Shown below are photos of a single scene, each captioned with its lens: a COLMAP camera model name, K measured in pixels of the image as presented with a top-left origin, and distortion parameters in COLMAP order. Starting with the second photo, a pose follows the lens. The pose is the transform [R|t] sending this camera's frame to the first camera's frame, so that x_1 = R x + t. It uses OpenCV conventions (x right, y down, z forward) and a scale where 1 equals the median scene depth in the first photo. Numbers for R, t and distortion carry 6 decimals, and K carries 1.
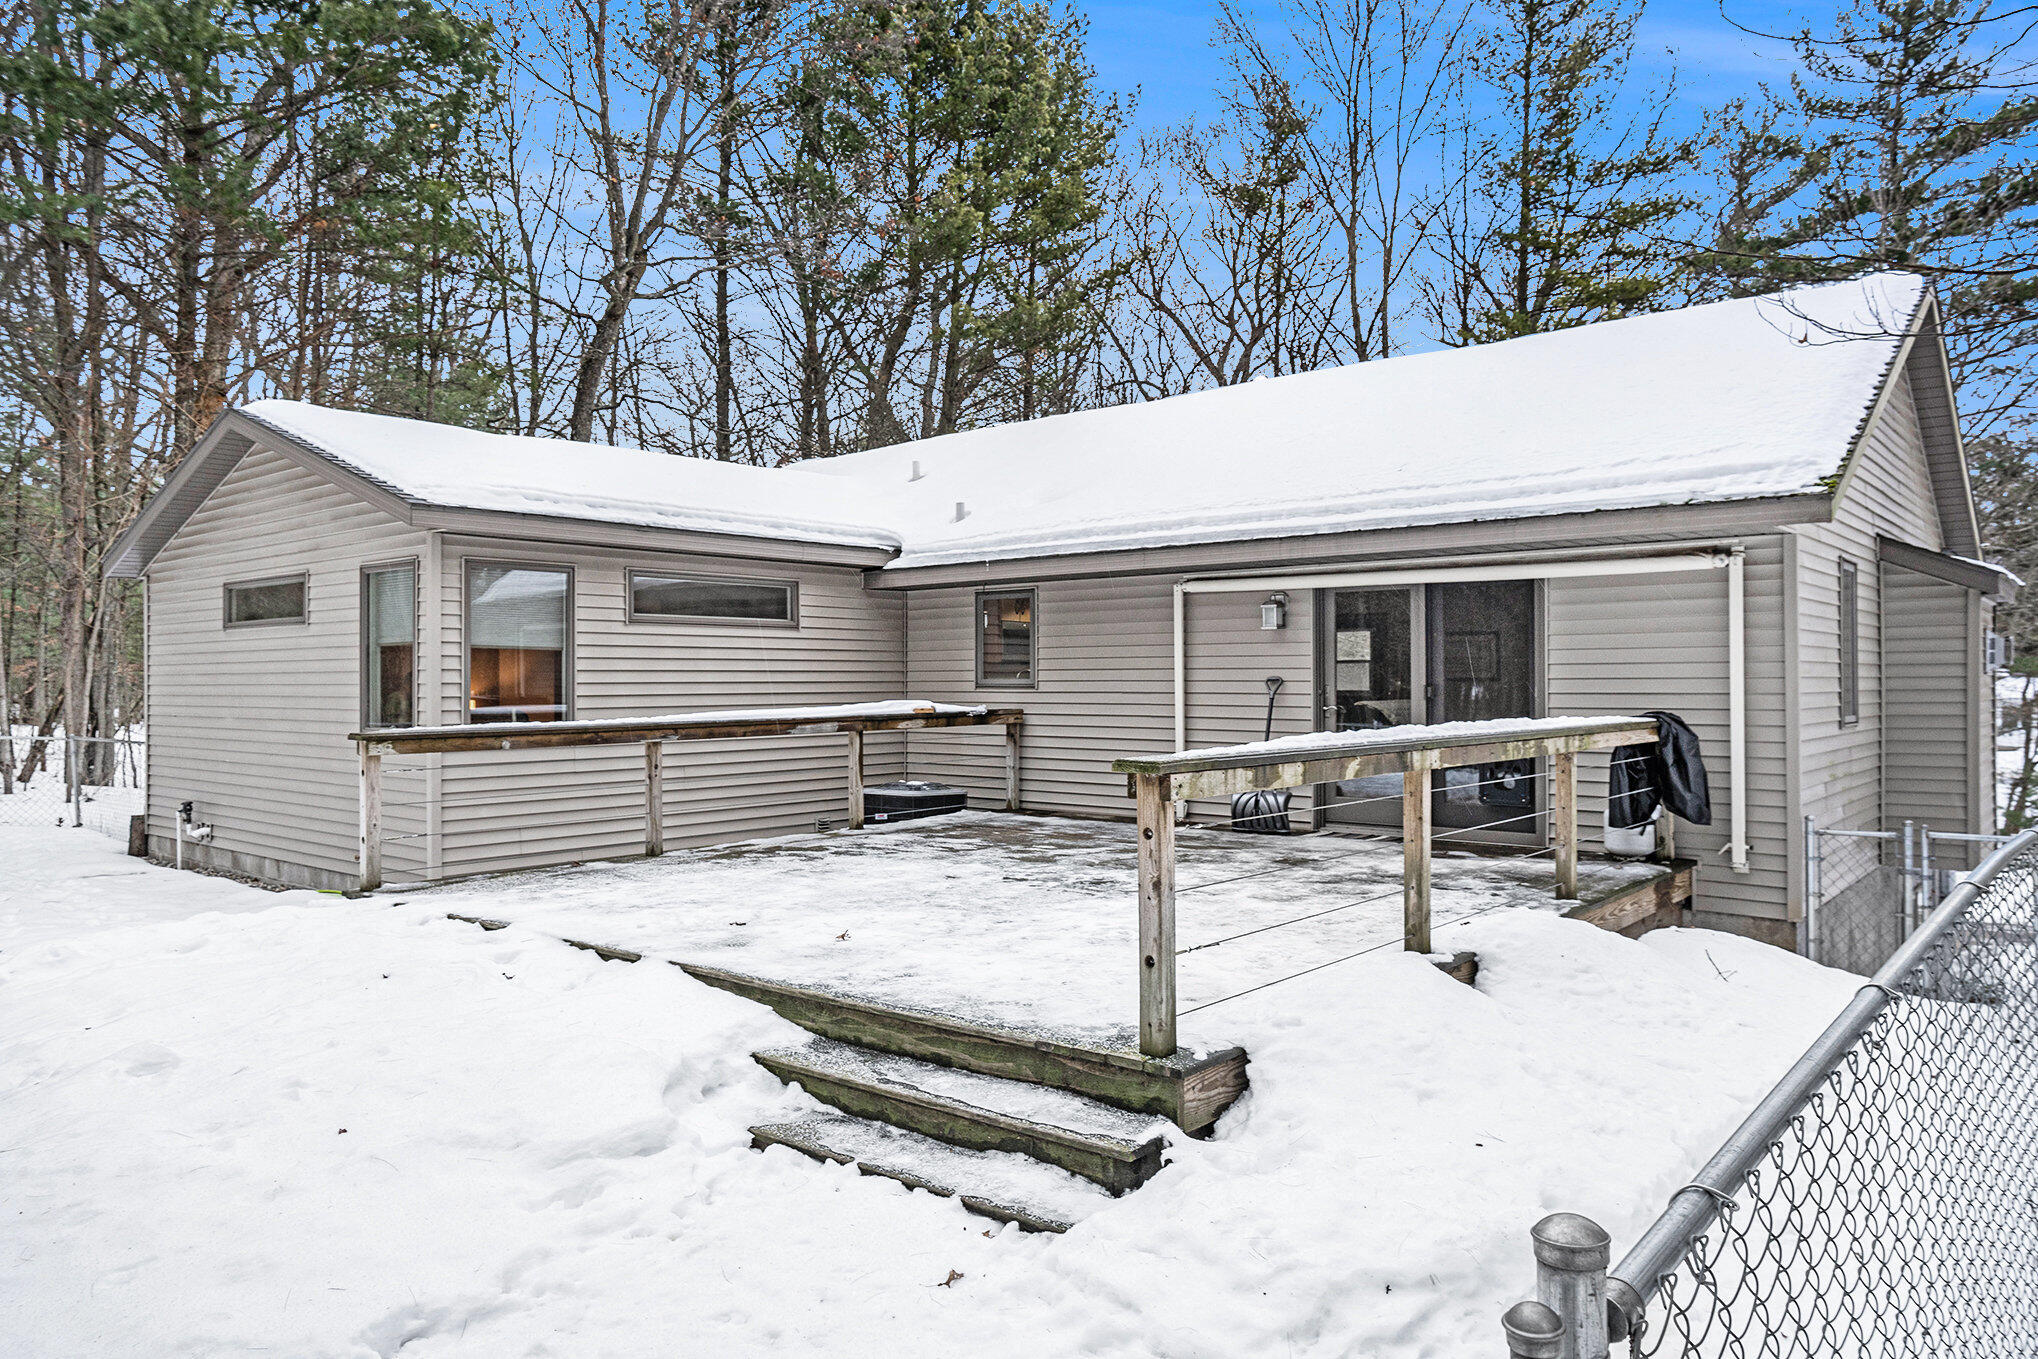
lens RADIAL K [[1318.4, 0, 1019.0], [0, 1318.4, 679.5], [0, 0, 1]] dist [0.022274, -0.000246]
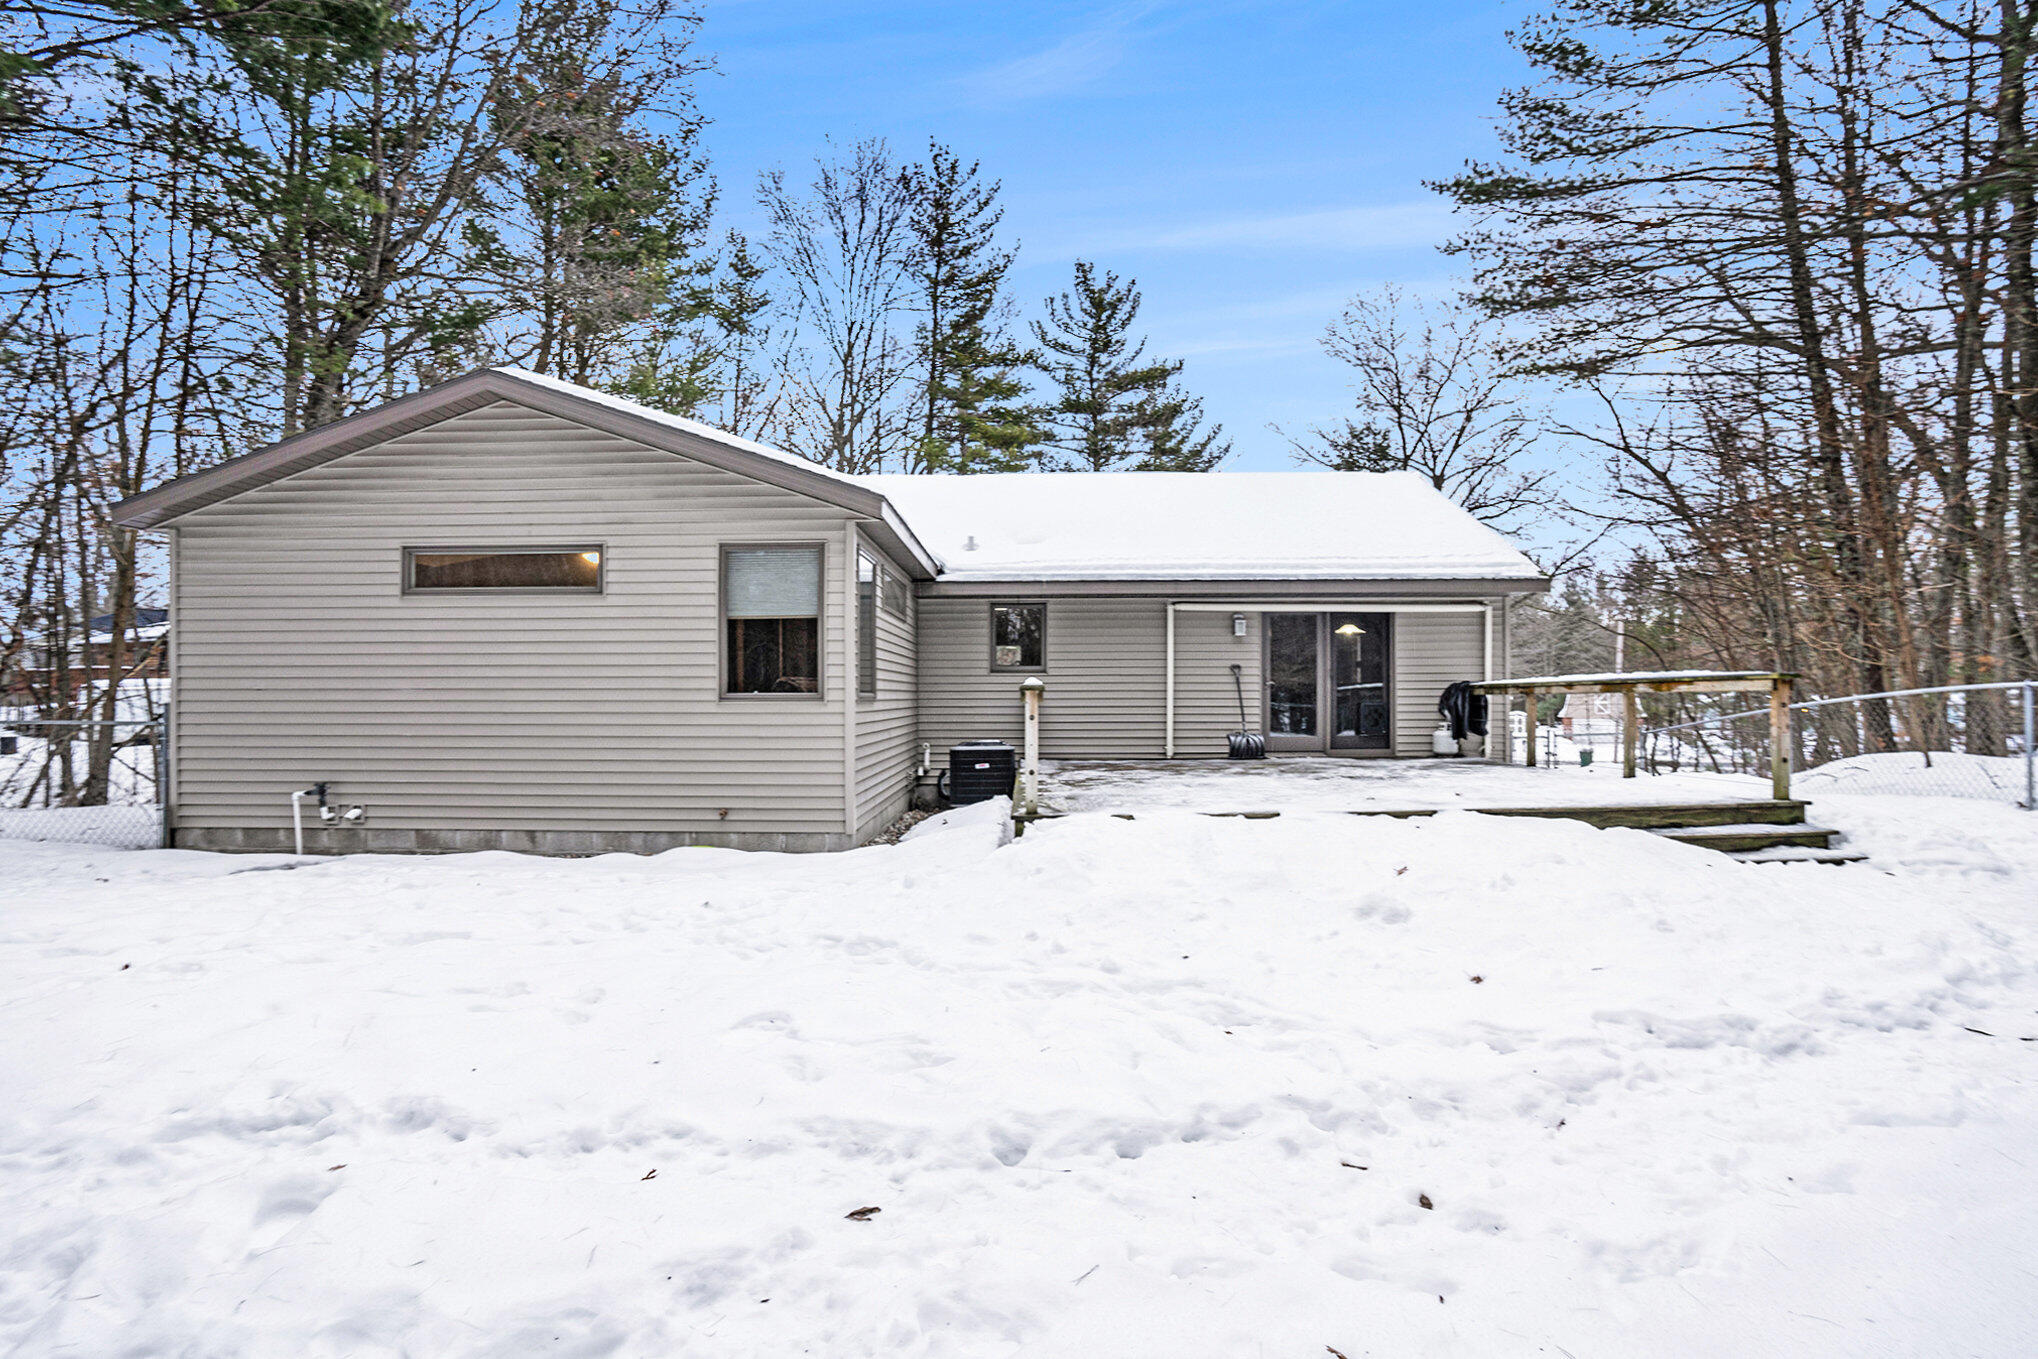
lens RADIAL K [[997.6, 0, 1019.2], [0, 997.6, 707.9], [0, 0, 1]] dist [-0.002493, -0.000174]
pose [[0.781433, -0.006043, 0.623960, -0.768078], [-0.000765, 0.999943, 0.010643, 0.037560], [-0.623989, -0.008794, 0.781384, 0.196001]]
